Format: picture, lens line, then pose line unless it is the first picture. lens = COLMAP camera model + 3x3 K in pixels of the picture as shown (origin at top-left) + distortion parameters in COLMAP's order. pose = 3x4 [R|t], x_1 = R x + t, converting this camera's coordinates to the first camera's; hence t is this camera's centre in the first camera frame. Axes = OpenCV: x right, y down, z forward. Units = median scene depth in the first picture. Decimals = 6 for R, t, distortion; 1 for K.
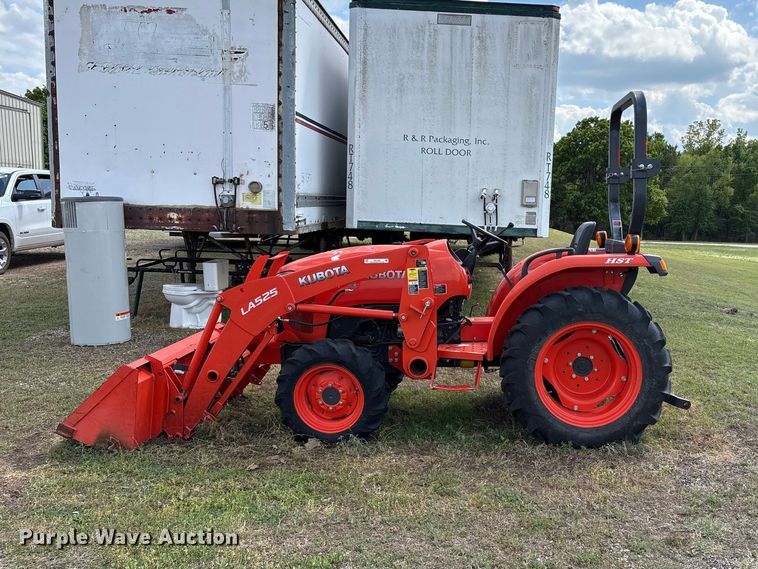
lens RADIAL K [[749.3, 0, 485.3], [0, 749.3, 282.2], [0, 0, 1]] dist [0.212780, -0.690068]
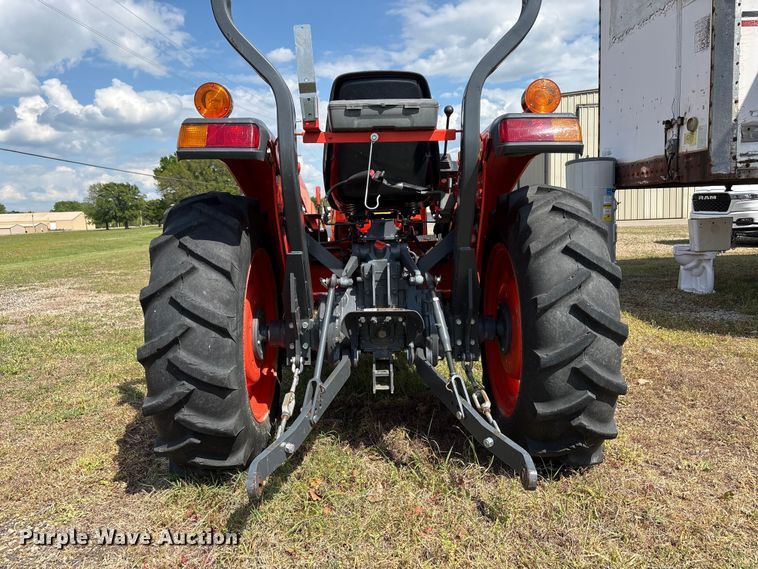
lens RADIAL K [[584.0, 0, 380.7], [0, 584.0, 283.0], [0, 0, 1]] dist [0.053672, -0.065621]
pose [[0.009954, 0.087347, -0.996128, 0.311950], [-0.065036, 0.994125, 0.086521, 0.012252], [0.997833, 0.063923, 0.015576, 0.581984]]
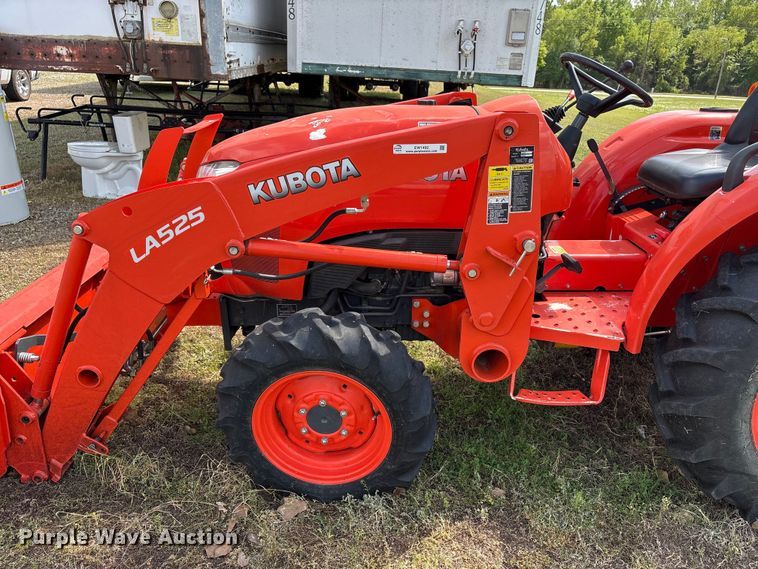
lens RADIAL K [[575.8, 0, 379.5], [0, 575.8, 289.1], [0, 0, 1]] dist [0.056779, -0.061156]
pose [[0.999927, 0.010368, 0.006156, -0.090116], [-0.011671, 0.960513, 0.277990, -0.022885], [-0.003030, -0.278041, 0.960564, 0.345144]]
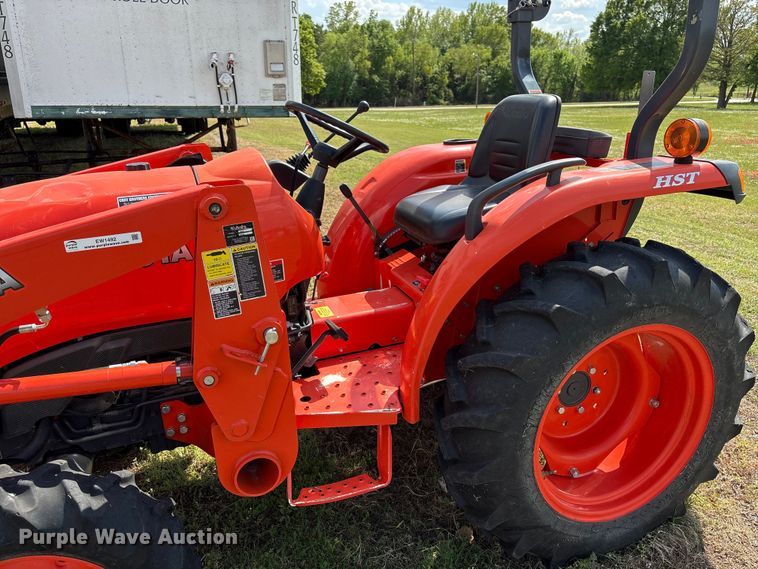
lens RADIAL K [[577.9, 0, 377.1], [0, 577.9, 284.0], [0, 0, 1]] dist [0.056274, -0.060292]
pose [[0.941590, -0.143437, 0.304687, -0.059235], [0.067994, 0.967097, 0.245152, -0.035017], [-0.329825, -0.210115, 0.920362, 0.378257]]
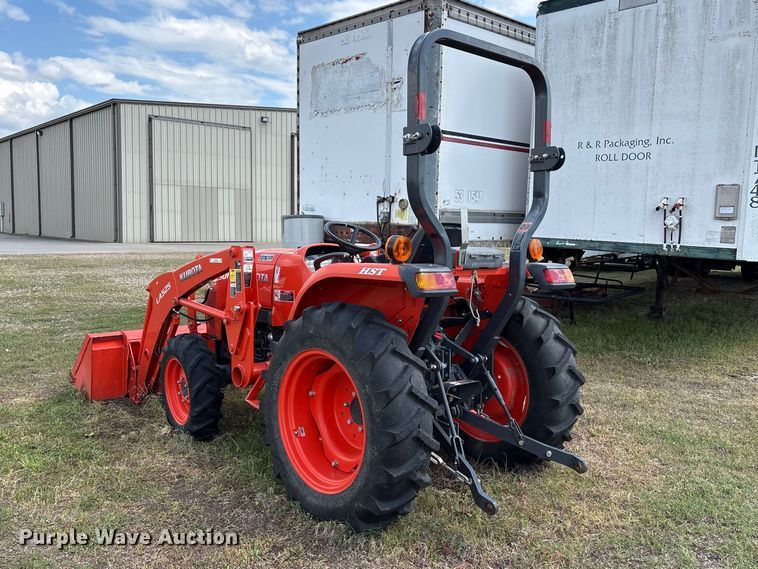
lens RADIAL K [[651.1, 0, 378.5], [0, 651.1, 286.3], [0, 0, 1]] dist [0.074991, -0.102520]
pose [[0.661296, 0.061104, -0.747632, 0.337347], [-0.083331, 0.996492, 0.007735, -0.010108], [0.745482, 0.057186, 0.664068, 0.314714]]
